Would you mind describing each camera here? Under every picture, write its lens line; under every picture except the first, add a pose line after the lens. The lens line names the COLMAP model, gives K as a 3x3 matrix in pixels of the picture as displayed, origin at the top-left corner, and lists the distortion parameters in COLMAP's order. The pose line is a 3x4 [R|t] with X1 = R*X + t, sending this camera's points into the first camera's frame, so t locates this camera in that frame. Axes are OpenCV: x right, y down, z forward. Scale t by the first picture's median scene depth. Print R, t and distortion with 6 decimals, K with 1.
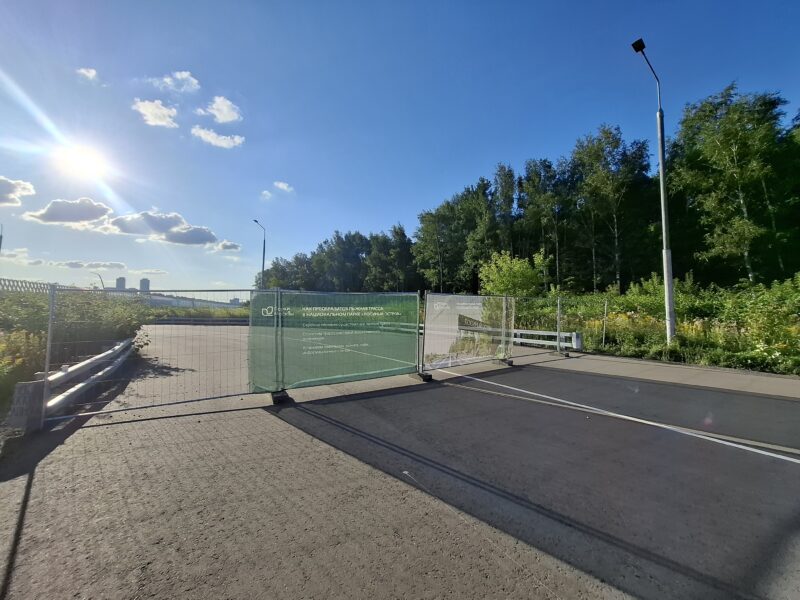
lens RADIAL K [[318.7, 0, 400.0], [0, 318.7, 300.0], [0, 0, 1]] dist [-0.000783, -0.000097]
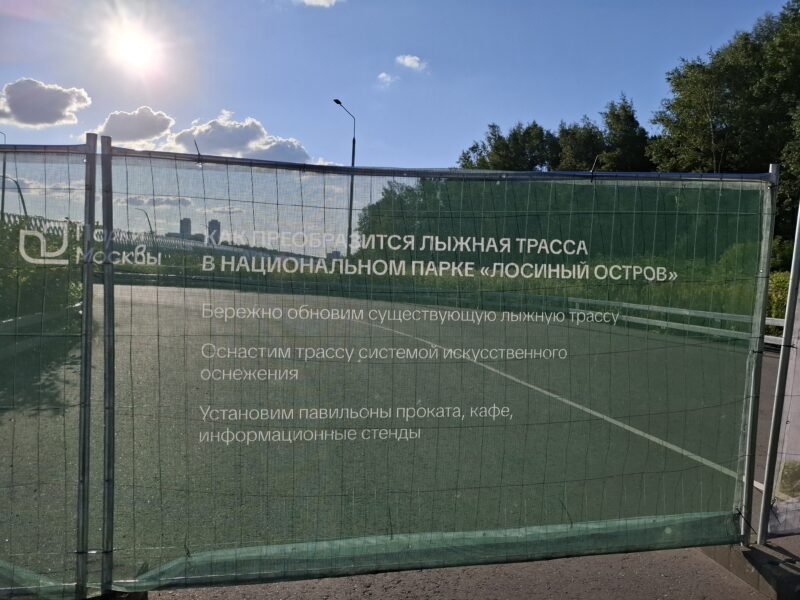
lens RADIAL K [[521.6, 0, 400.0], [0, 521.6, 300.0], [0, 0, 1]] dist [0.039097, -0.033973]
pose [[0.927473, 0.043224, -0.371384, -0.006427], [-0.013192, 0.996460, 0.083031, 0.005870], [0.373658, -0.072110, 0.924759, 0.106485]]
